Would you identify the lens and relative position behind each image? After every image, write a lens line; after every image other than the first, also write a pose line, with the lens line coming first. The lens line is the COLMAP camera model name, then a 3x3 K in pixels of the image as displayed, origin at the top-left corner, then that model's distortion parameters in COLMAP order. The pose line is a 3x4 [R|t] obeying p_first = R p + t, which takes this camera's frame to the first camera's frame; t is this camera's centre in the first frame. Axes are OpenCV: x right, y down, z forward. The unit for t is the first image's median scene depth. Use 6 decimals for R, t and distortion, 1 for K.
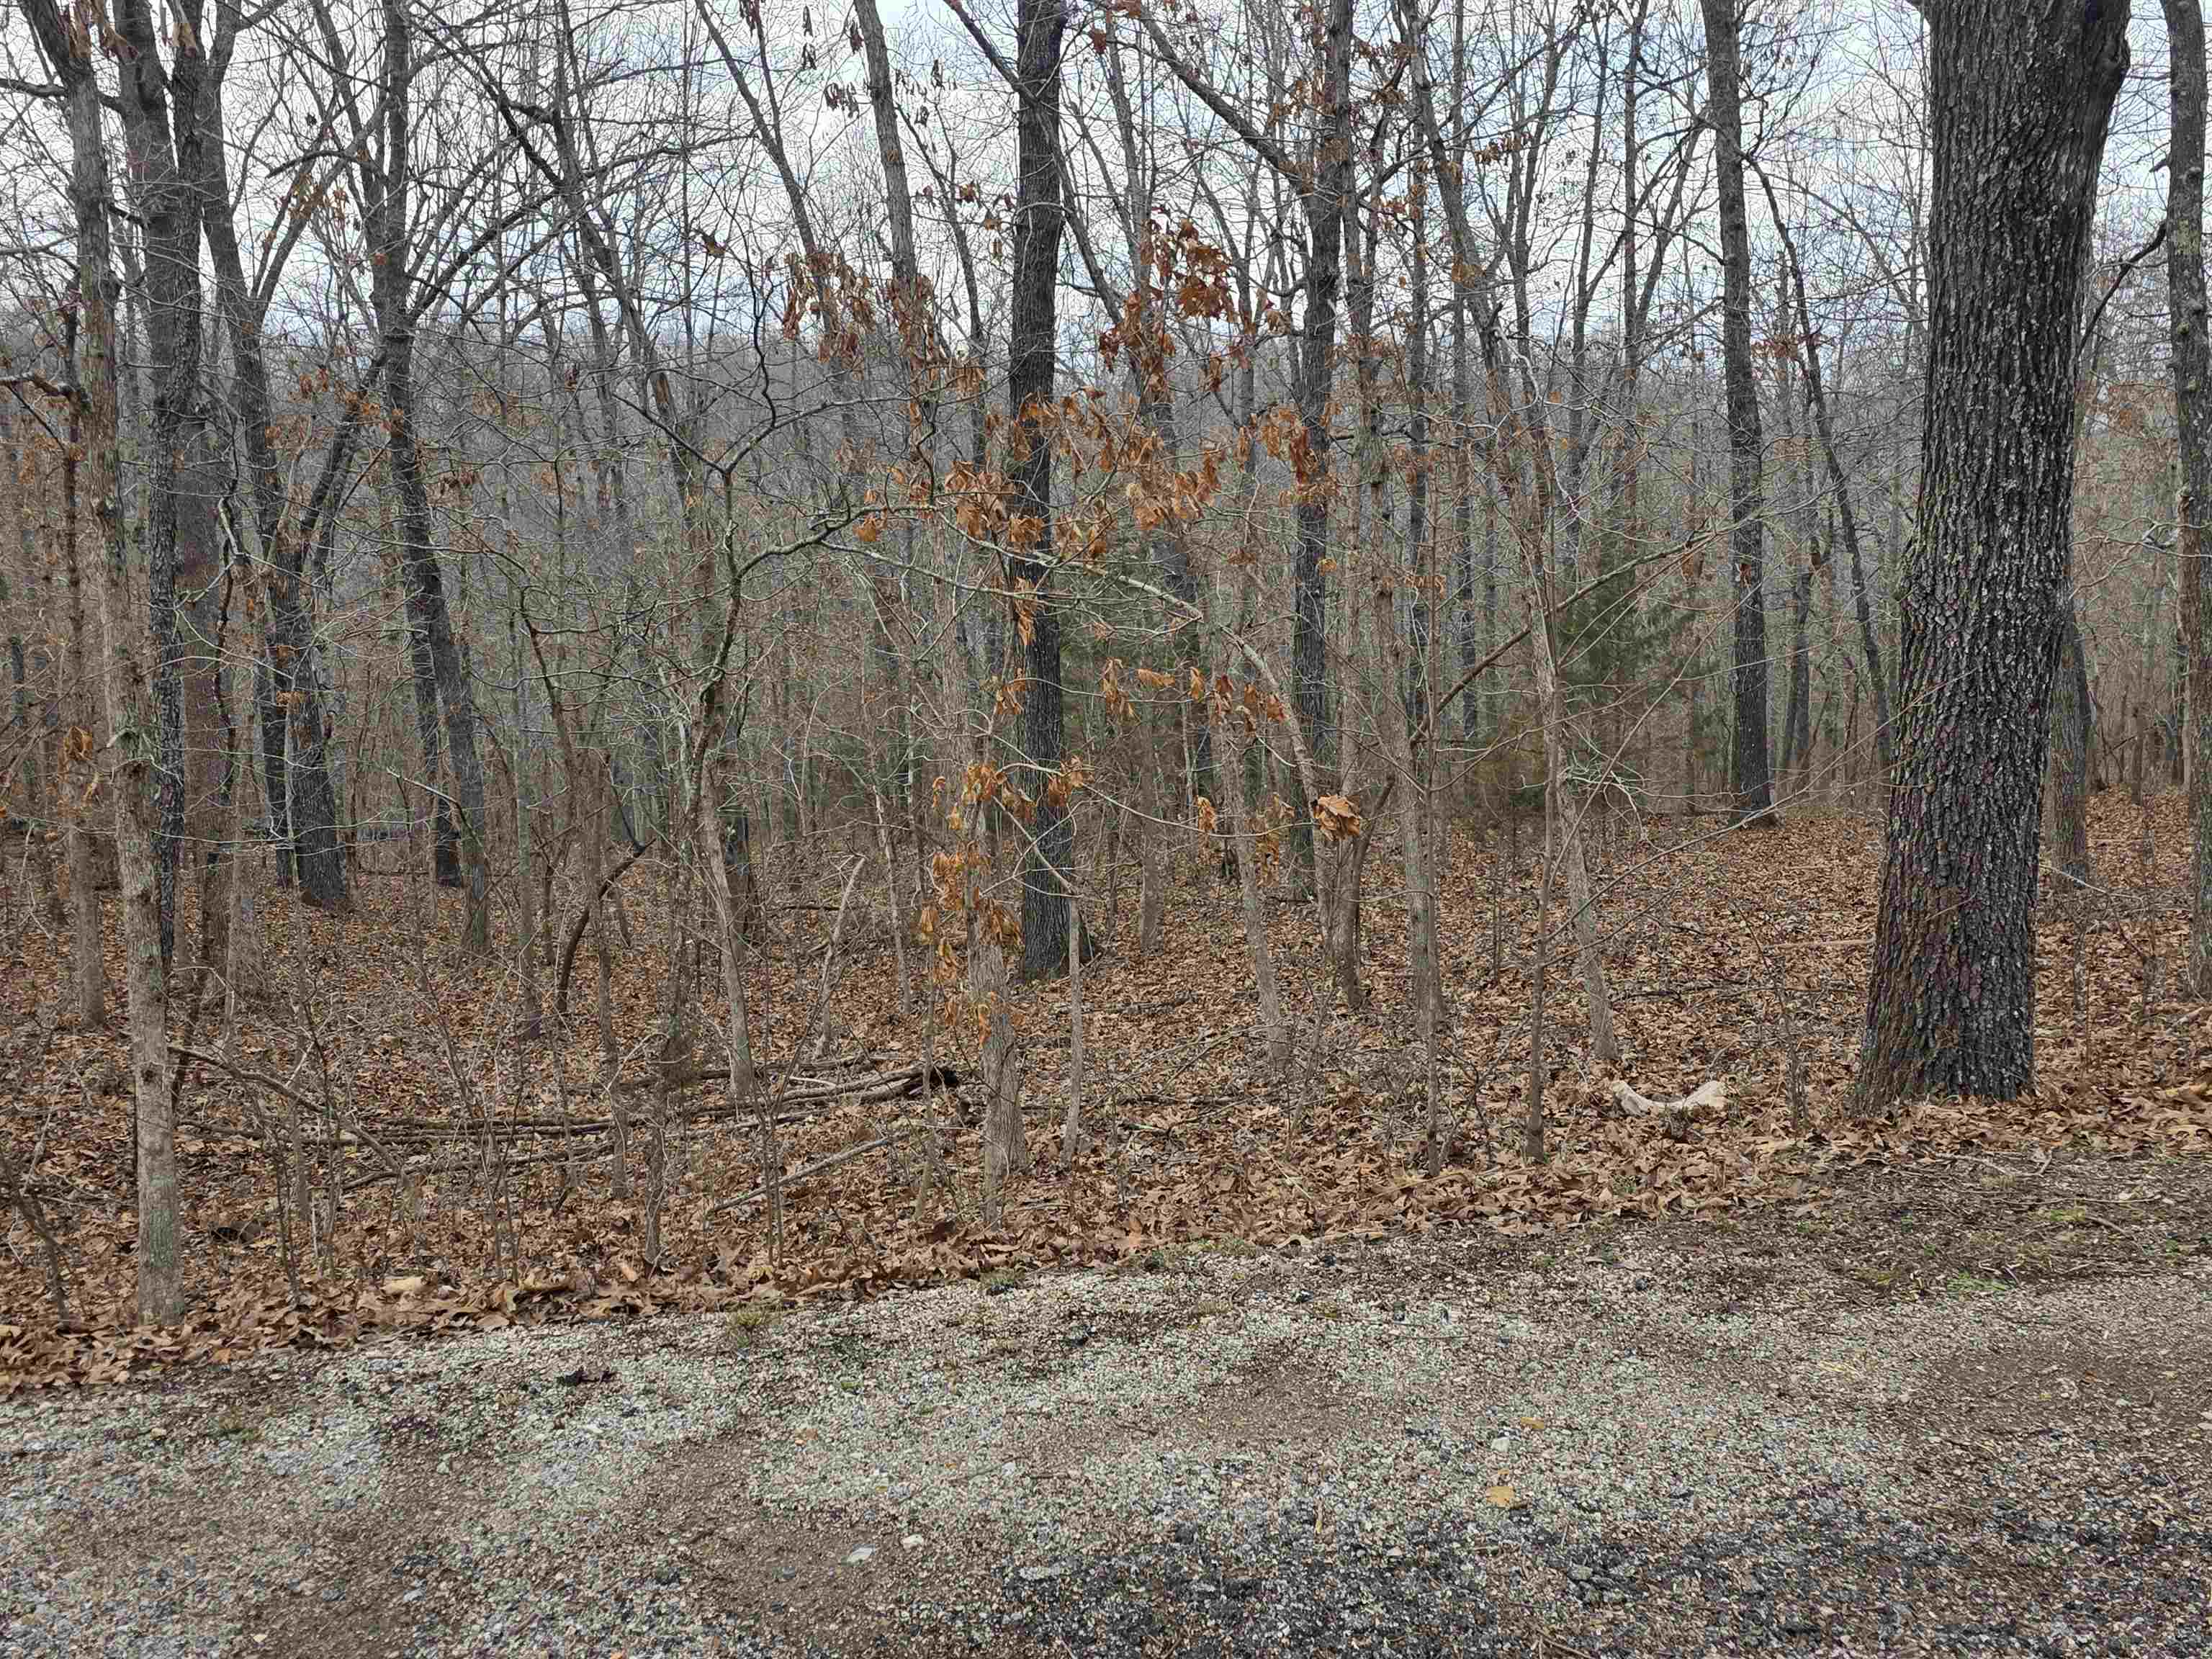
lens RADIAL K [[2082.9, 0, 1111.3], [0, 2082.9, 839.0], [0, 0, 1]] dist [0.030227, 0.000000]
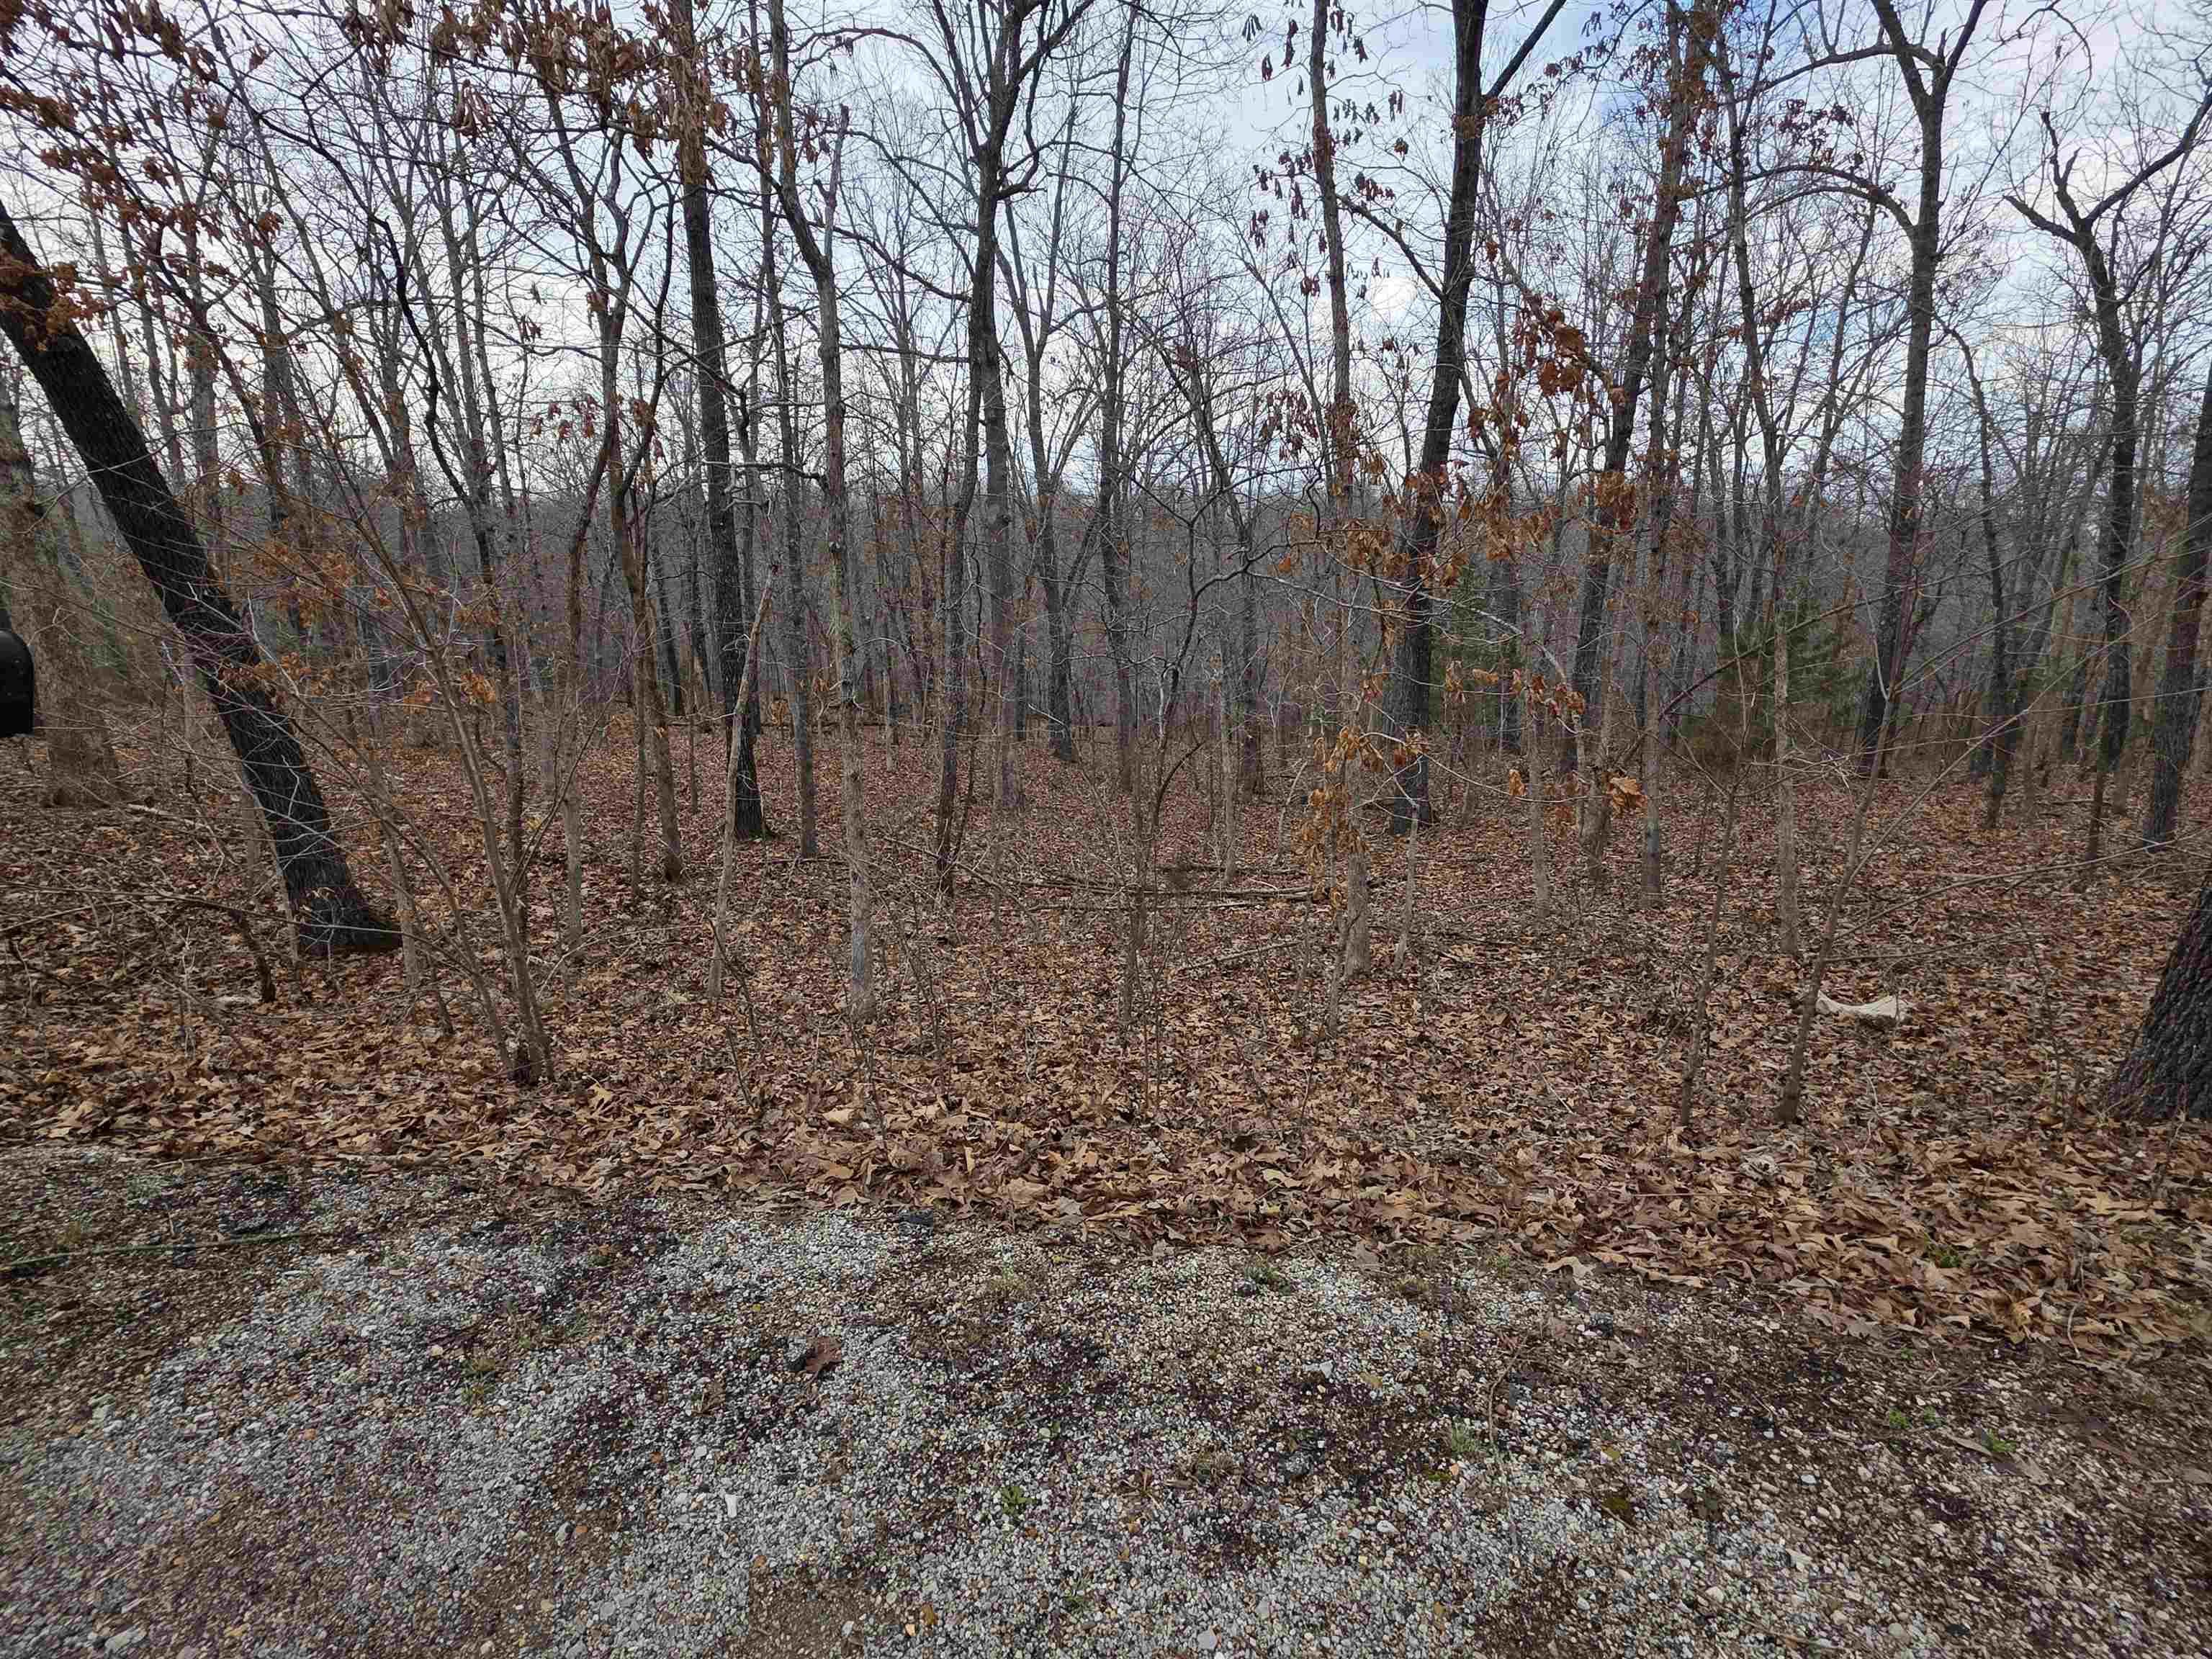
lens RADIAL K [[945.6, 0, 1114.5], [0, 945.6, 826.6], [0, 0, 1]] dist [-0.004020, 0.000282]
pose [[0.938149, 0.101050, -0.331159, 0.006318], [-0.067232, 0.991424, 0.112060, -0.027272], [0.339643, -0.082864, 0.936897, 0.267908]]
